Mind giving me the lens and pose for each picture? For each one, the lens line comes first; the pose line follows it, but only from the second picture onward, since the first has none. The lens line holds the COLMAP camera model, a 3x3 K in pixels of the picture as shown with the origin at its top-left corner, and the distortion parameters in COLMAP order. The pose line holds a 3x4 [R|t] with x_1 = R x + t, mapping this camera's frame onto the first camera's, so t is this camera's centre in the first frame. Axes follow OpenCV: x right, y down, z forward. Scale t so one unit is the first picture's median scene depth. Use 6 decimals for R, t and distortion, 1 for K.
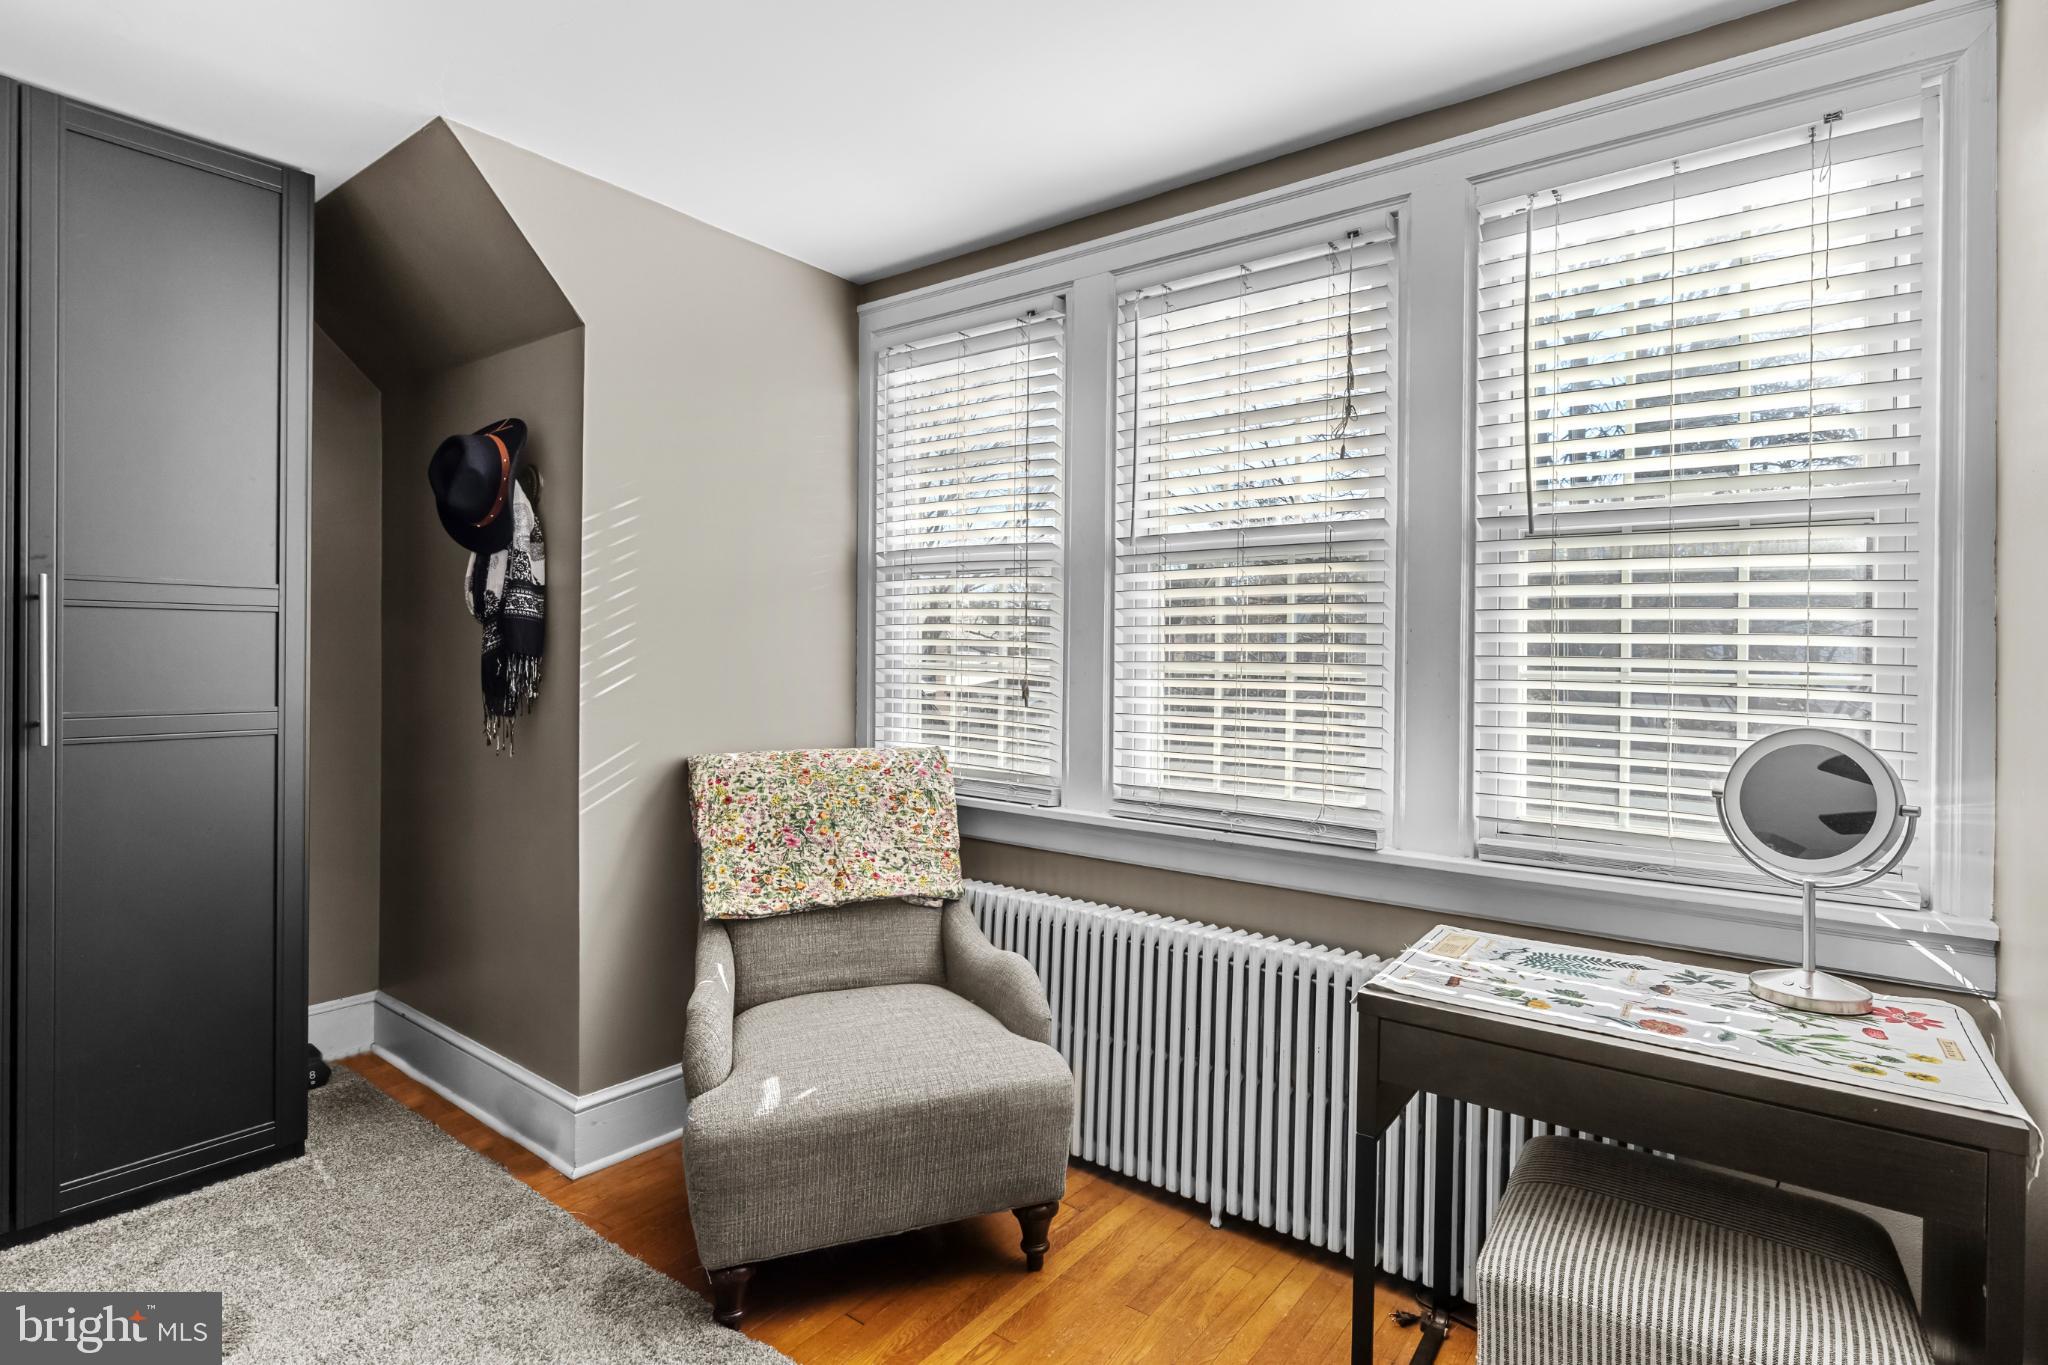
lens RADIAL K [[1046.7, 0, 1026.7], [0, 1046.7, 676.8], [0, 0, 1]] dist [0.001575, -0.004022]
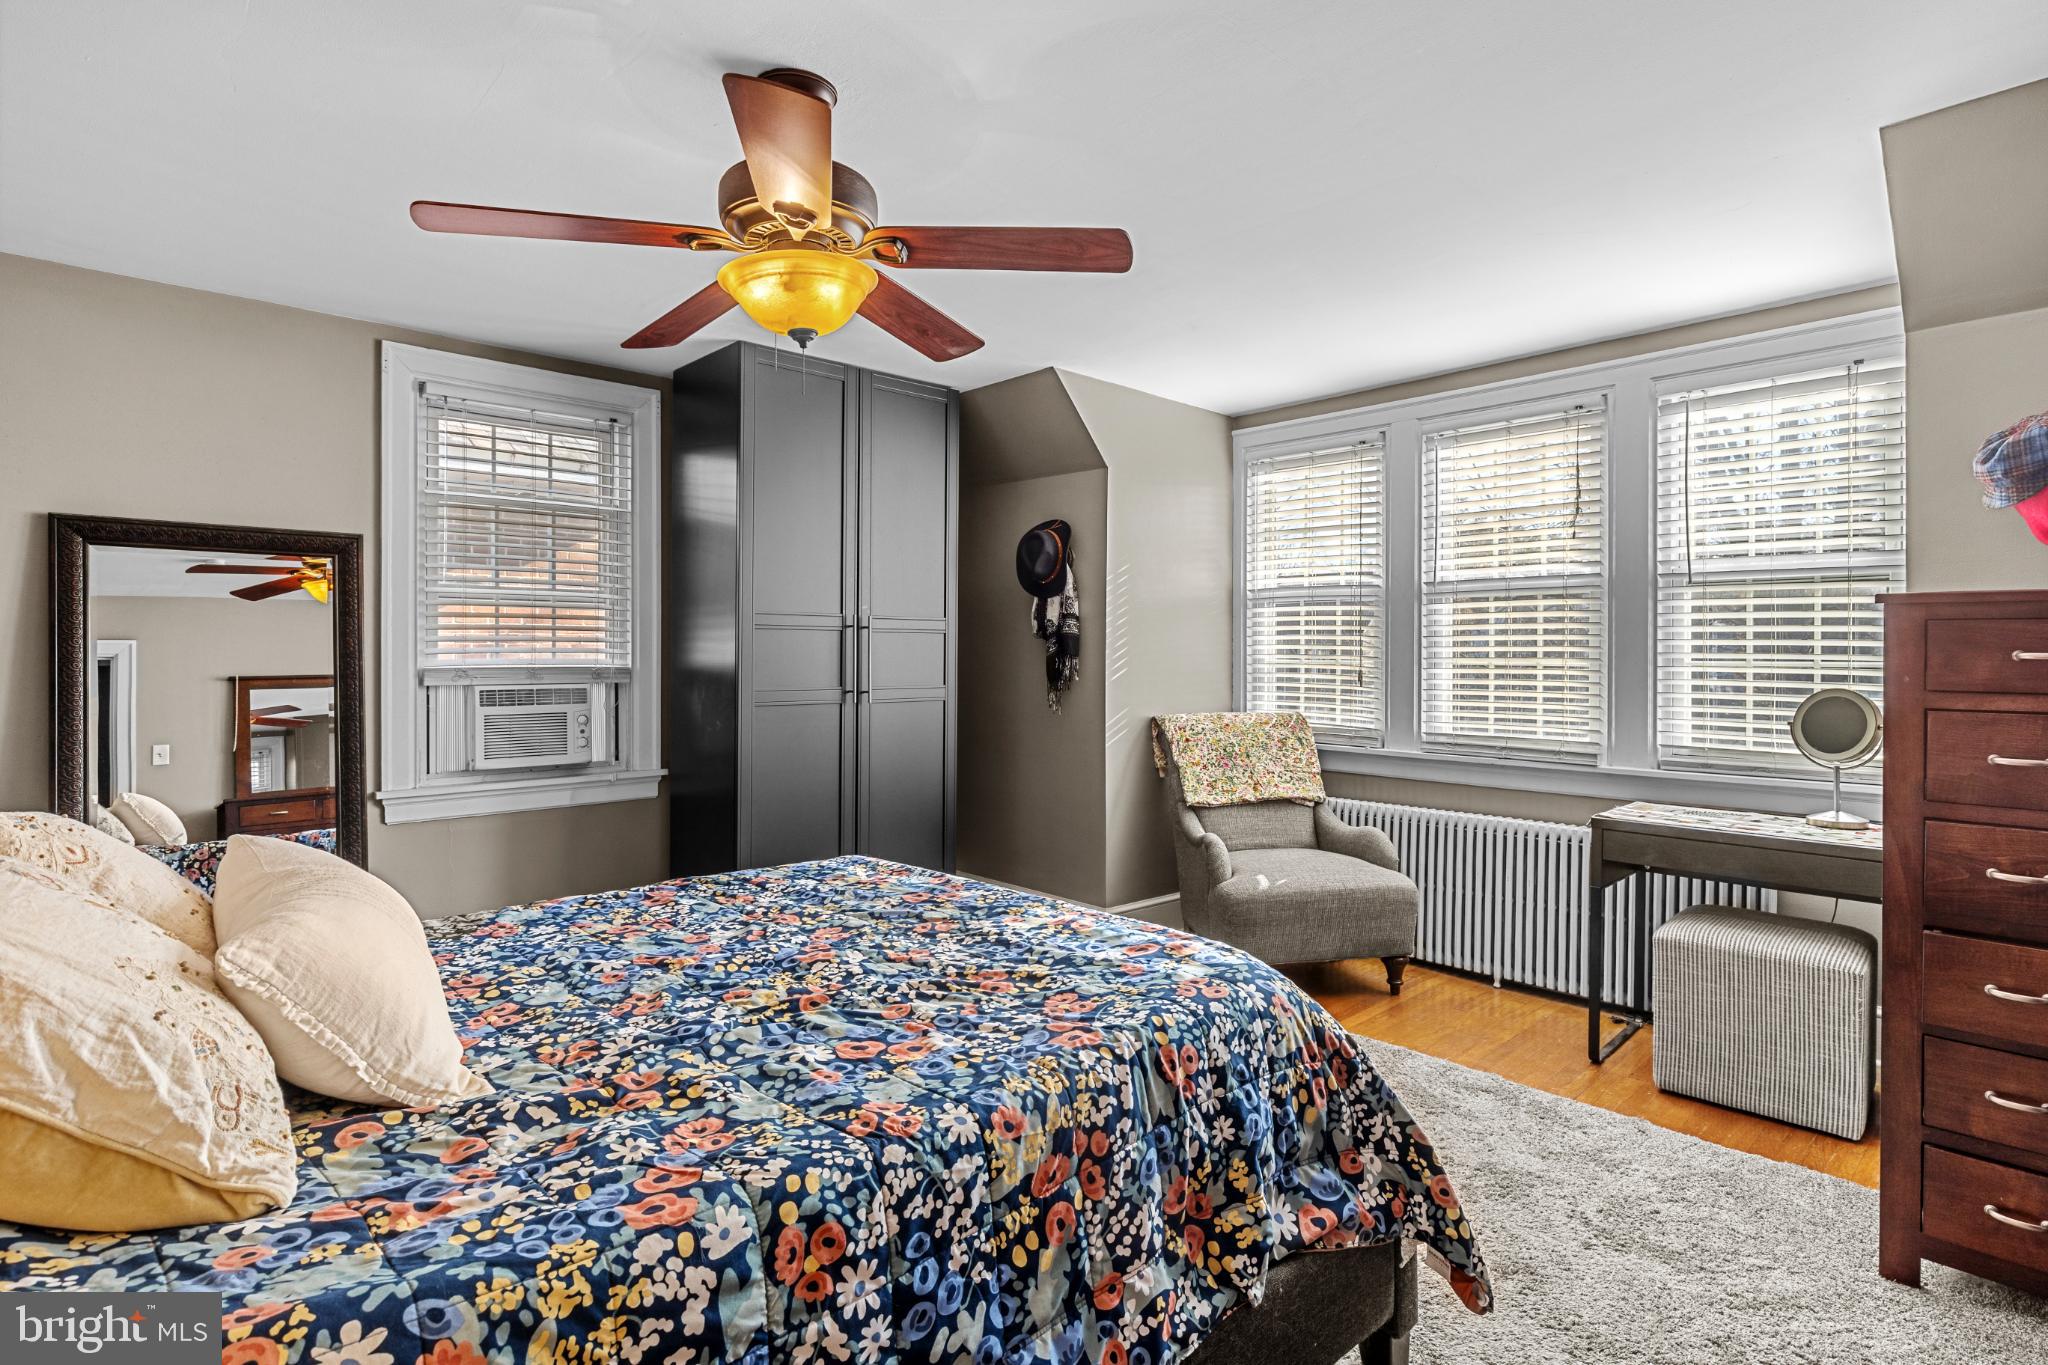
lens RADIAL K [[1046.7, 0, 1024.0], [0, 1046.7, 669.0], [0, 0, 1]] dist [0.001575, -0.004022]
pose [[0.986601, -0.003584, -0.163115, -0.282986], [0.001816, 0.999938, -0.010988, 0.021060], [0.163144, 0.010545, 0.986546, -0.768871]]
